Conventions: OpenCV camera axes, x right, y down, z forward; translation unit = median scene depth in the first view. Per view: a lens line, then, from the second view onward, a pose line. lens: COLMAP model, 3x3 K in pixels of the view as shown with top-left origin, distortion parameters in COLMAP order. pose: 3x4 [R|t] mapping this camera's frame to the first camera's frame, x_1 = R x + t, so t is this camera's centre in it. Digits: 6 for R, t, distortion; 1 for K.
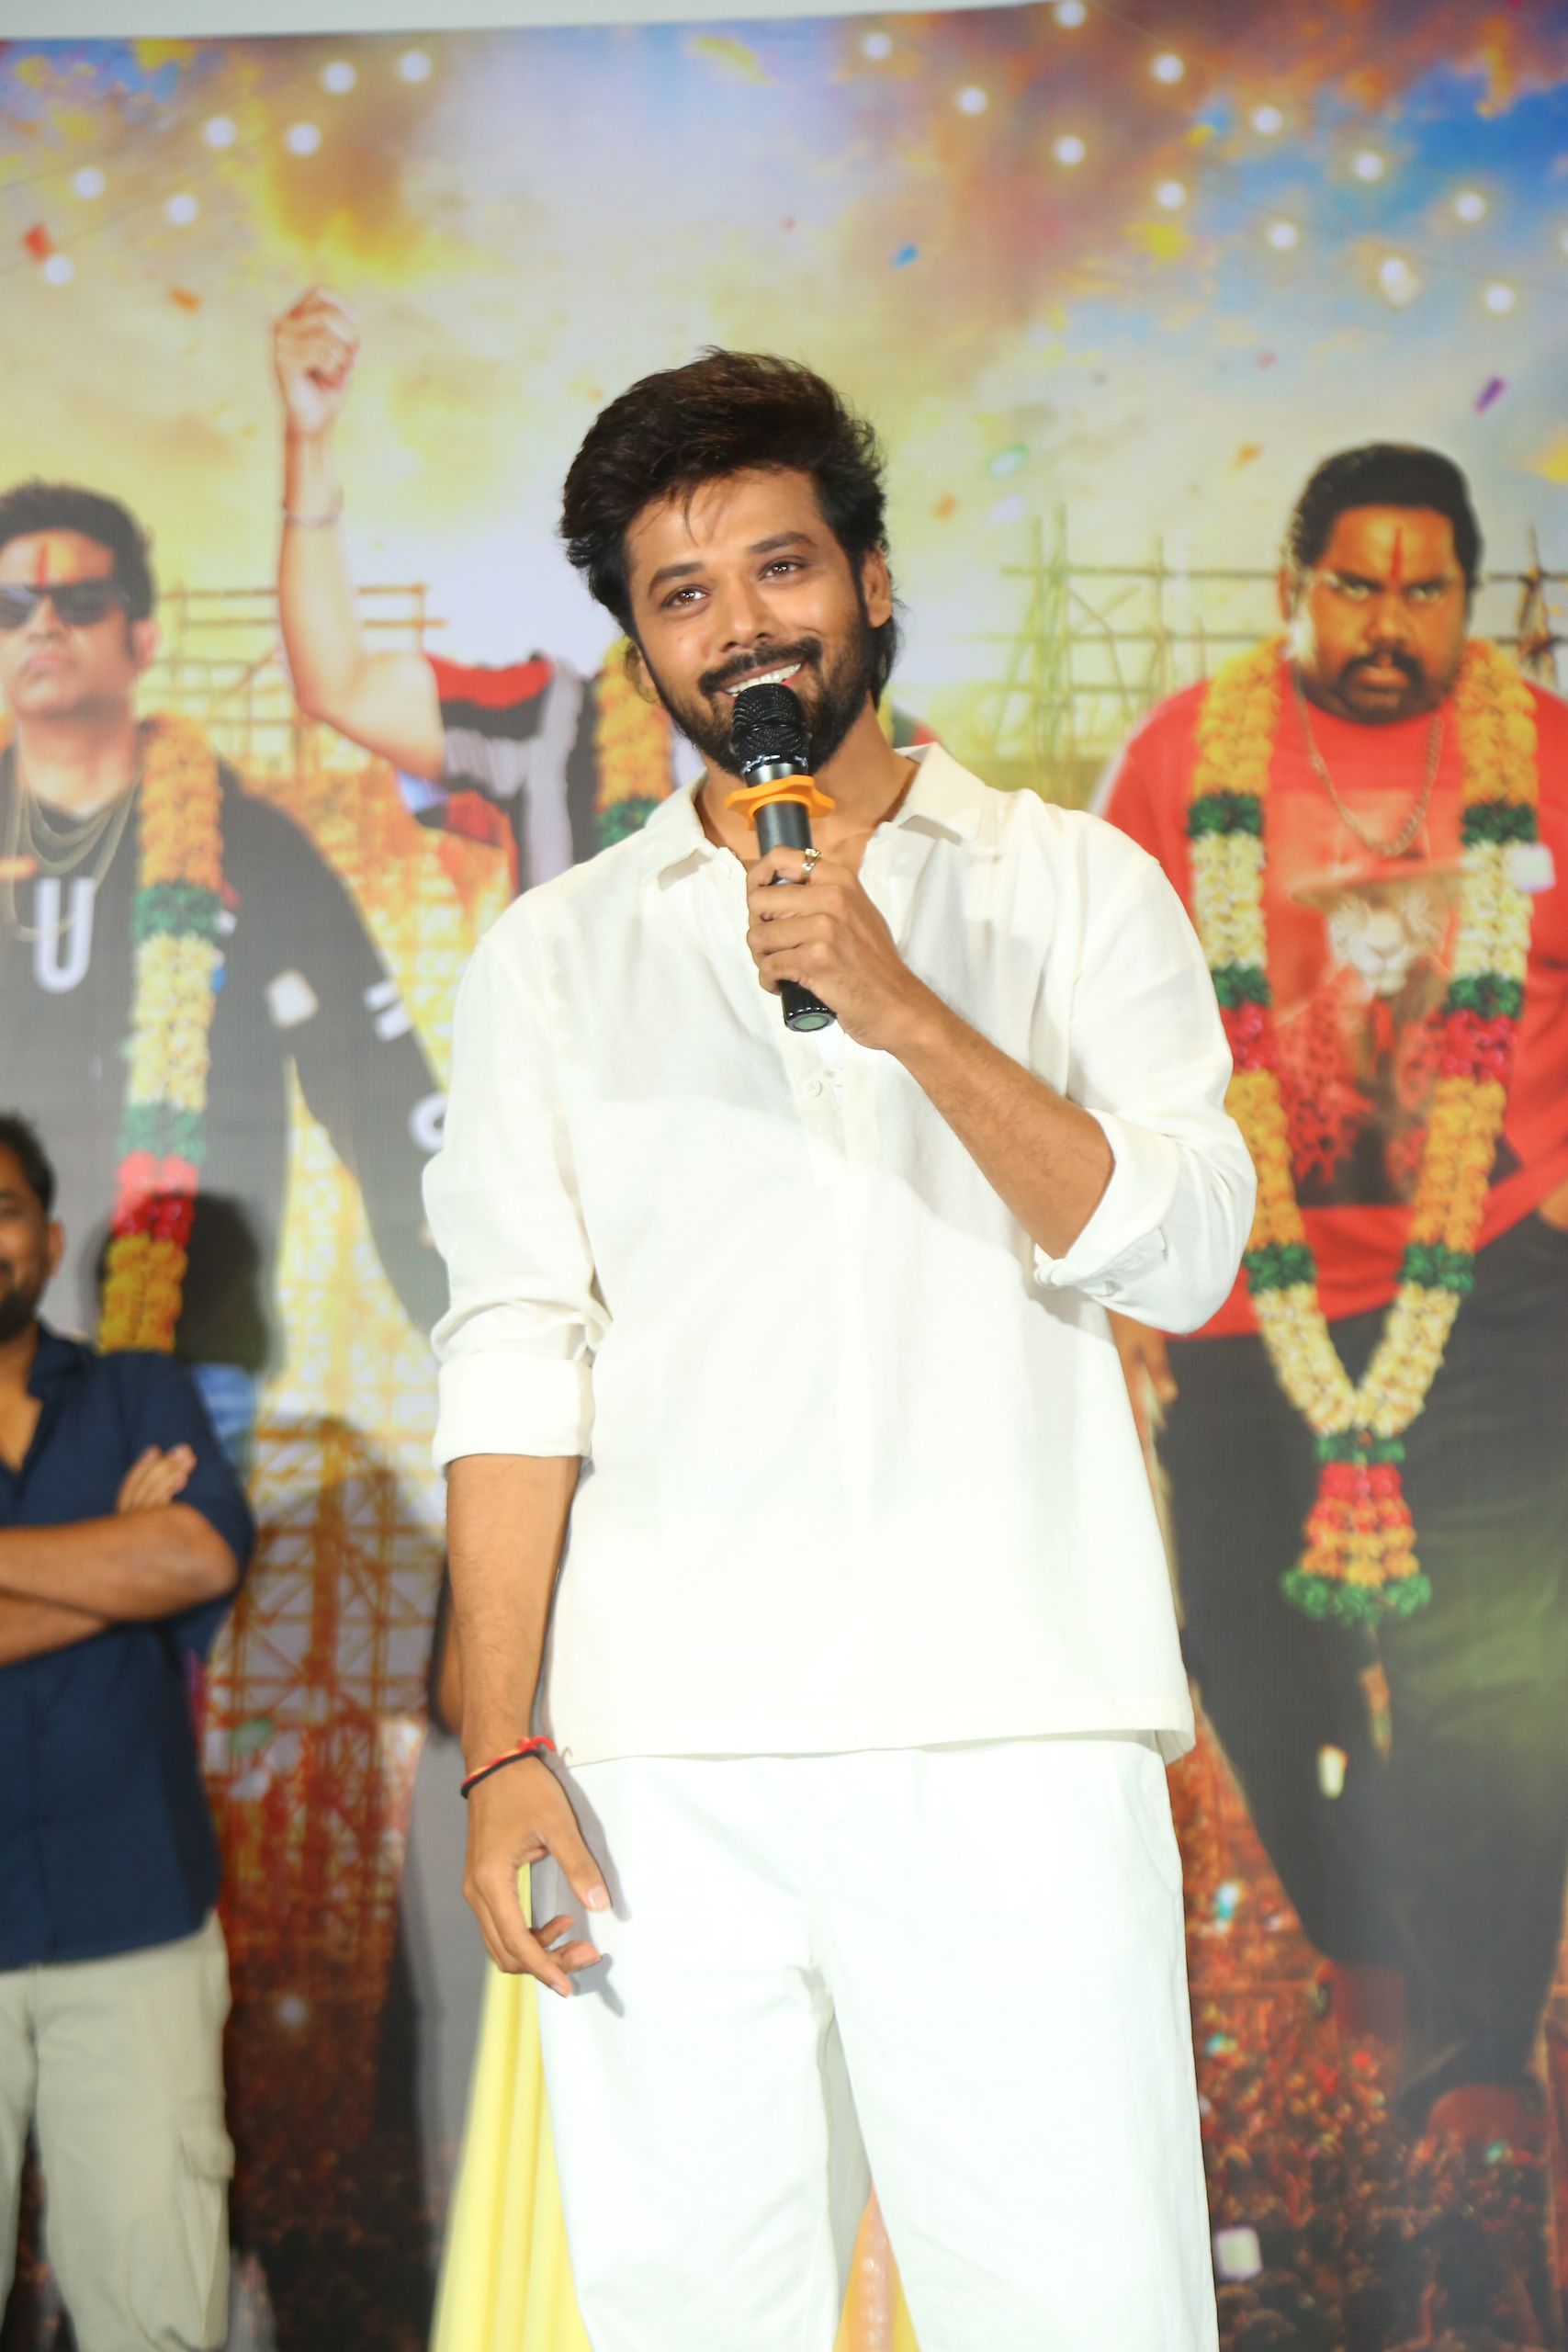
lens RADIAL K [[6445.0, 0, 771.9], [0, 6445.0, 1188.0], [0, 0, 1]] dist [0.680151, -1.392481]
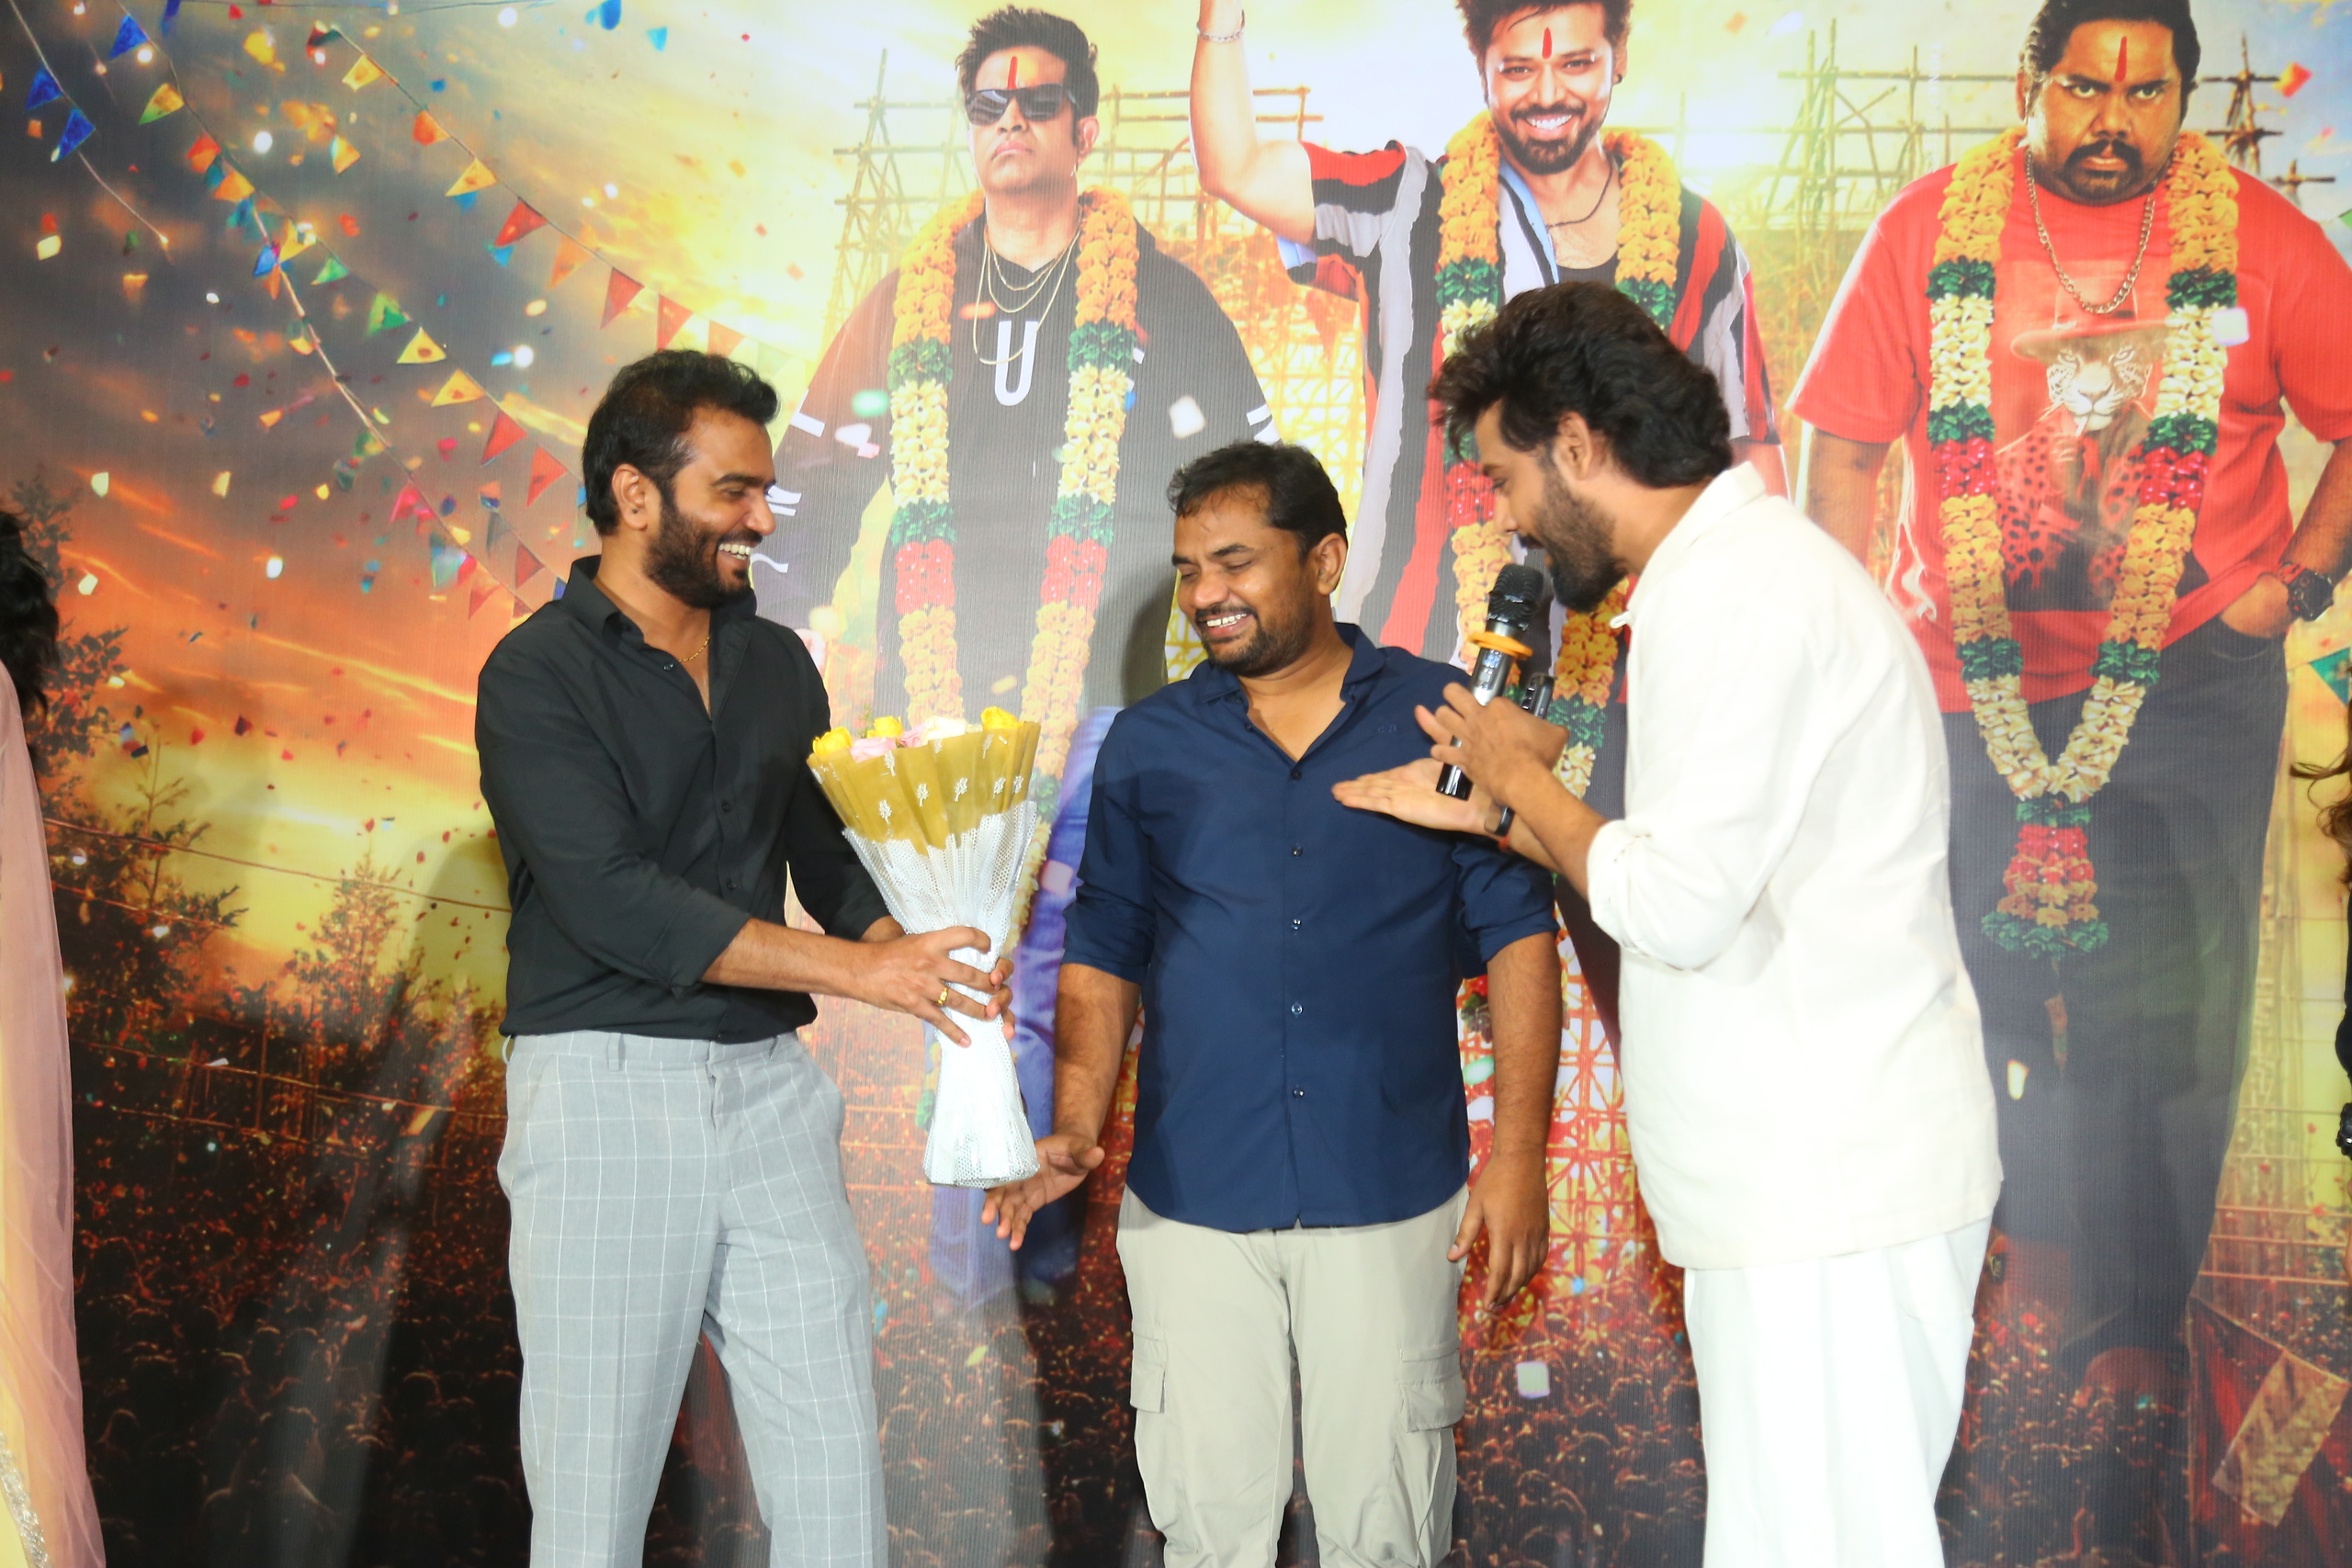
lens RADIAL K [[3159.4, 0, 1161.3], [0, 3159.4, 786.4], [0, 0, 1]] dist [0.112176, 0.136836]
pose [[0.989855, 0.042385, -0.135613, 0.007555], [-0.034178, 0.997473, 0.062288, 0.004326], [0.137910, -0.057021, 0.988802, 0.390907]]
